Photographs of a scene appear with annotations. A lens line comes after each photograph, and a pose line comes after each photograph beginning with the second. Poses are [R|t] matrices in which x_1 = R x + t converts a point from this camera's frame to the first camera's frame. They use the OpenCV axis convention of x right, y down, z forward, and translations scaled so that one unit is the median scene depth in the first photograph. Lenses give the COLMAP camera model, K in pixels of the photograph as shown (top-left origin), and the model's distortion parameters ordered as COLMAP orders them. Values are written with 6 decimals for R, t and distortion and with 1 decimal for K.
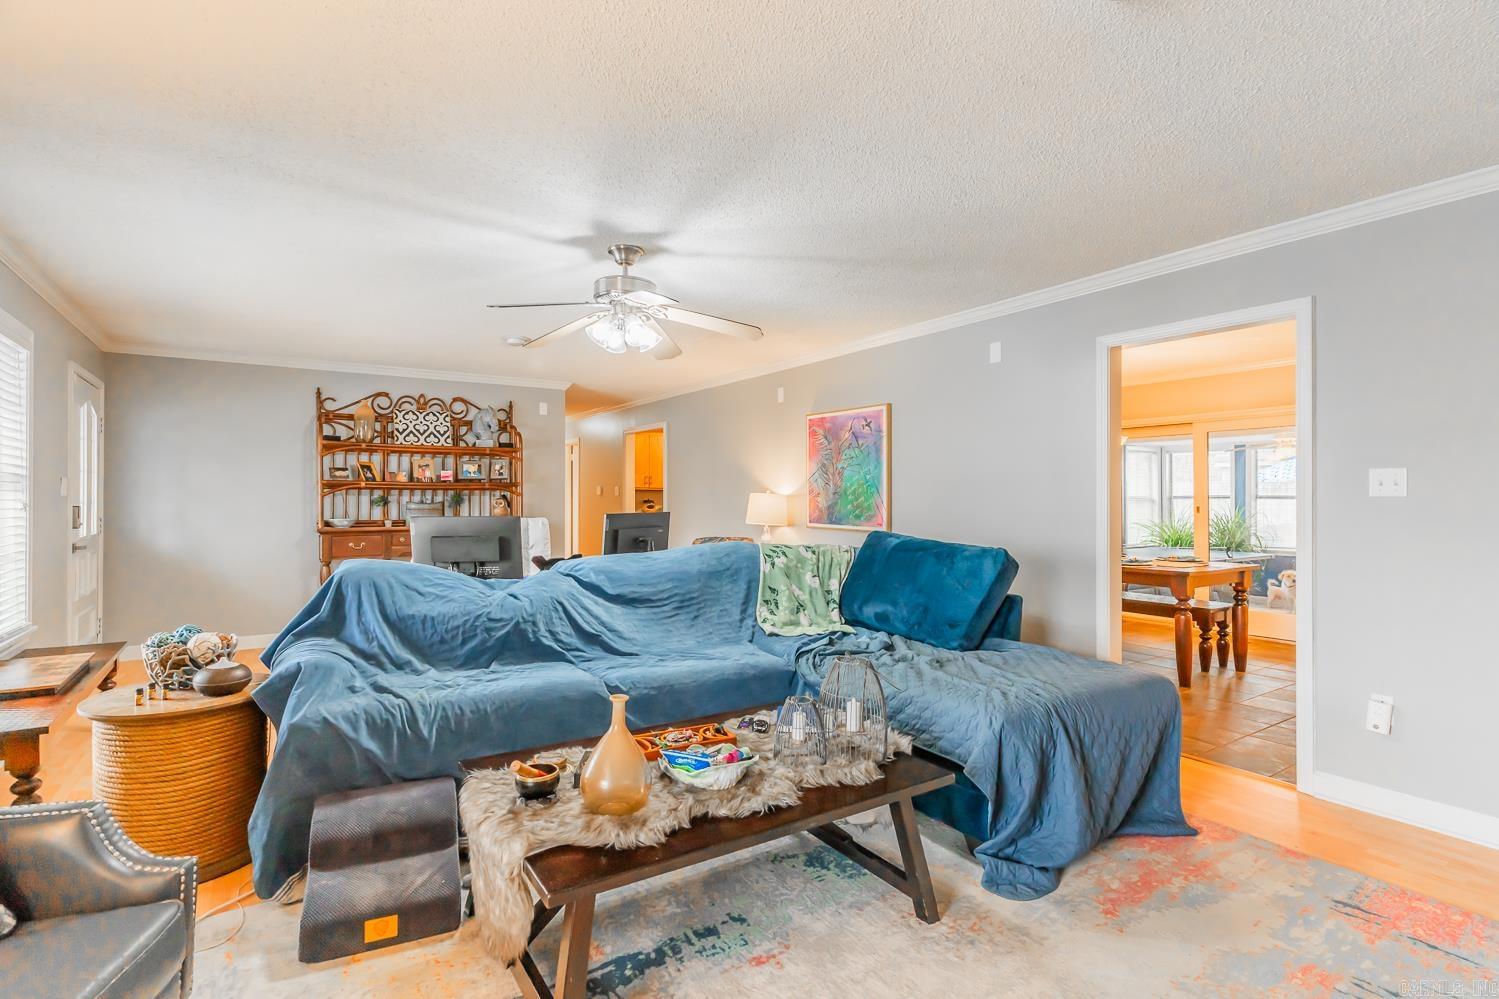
lens RADIAL K [[722.7, 0, 741.0], [0, 722.7, 495.0], [0, 0, 1]] dist [0.000641, 0.000168]
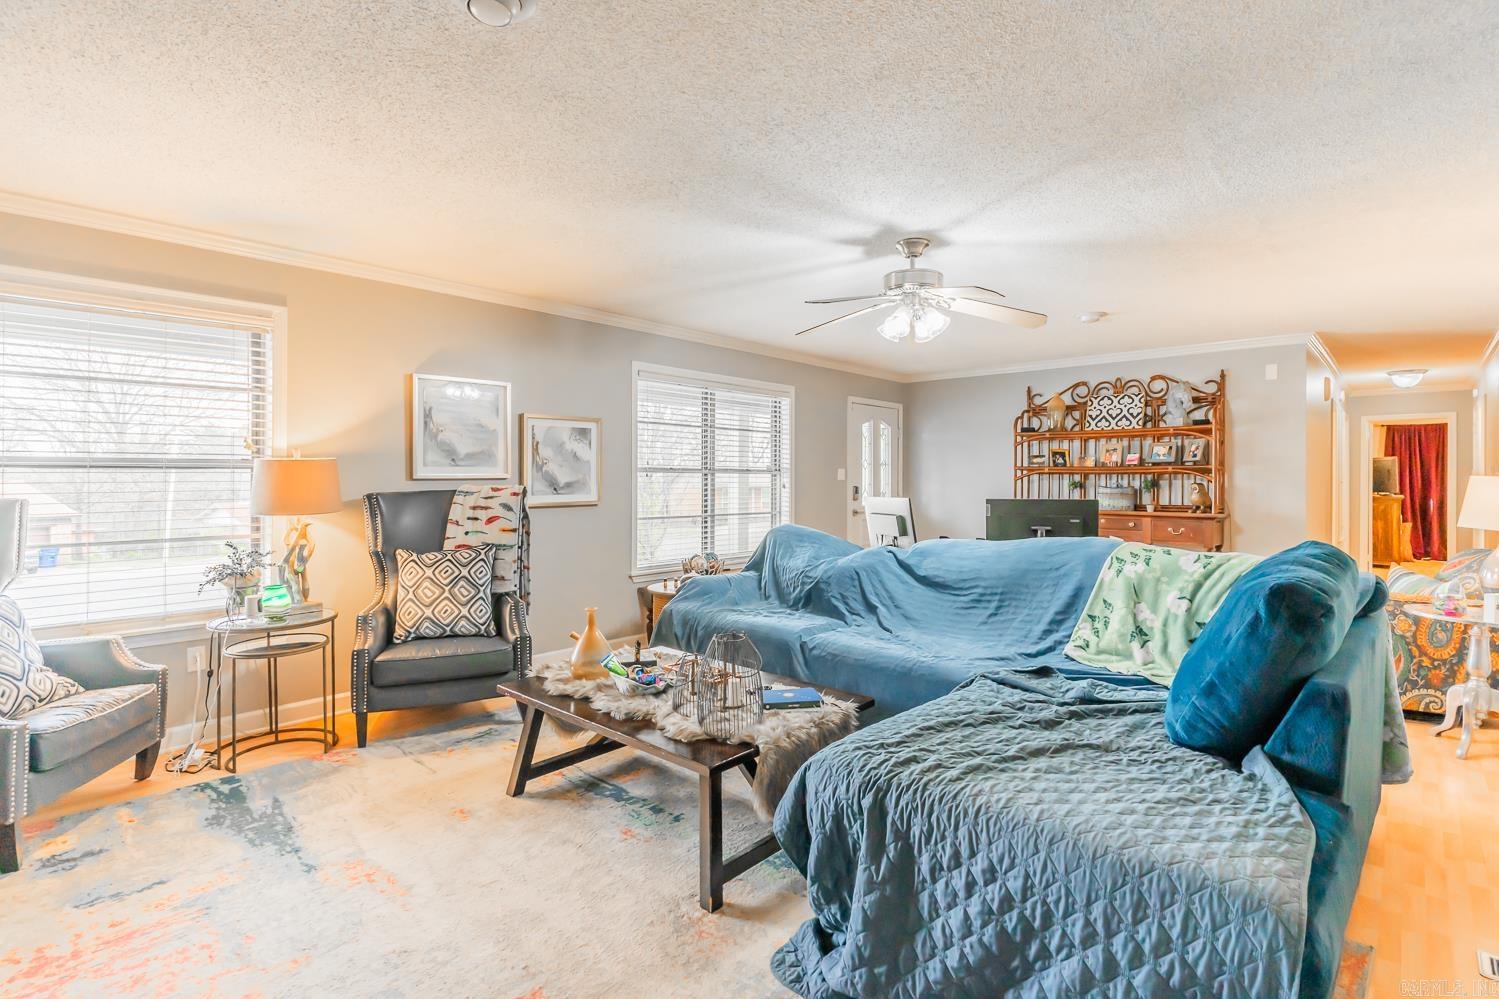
lens RADIAL K [[722.7, 0, 755.5], [0, 722.7, 486.4], [0, 0, 1]] dist [0.000641, 0.000168]
pose [[0.254403, 0.009112, -0.967055, 0.426497], [0.002065, 0.999948, 0.009965, -0.000932], [0.967096, -0.004532, 0.254371, 0.280045]]
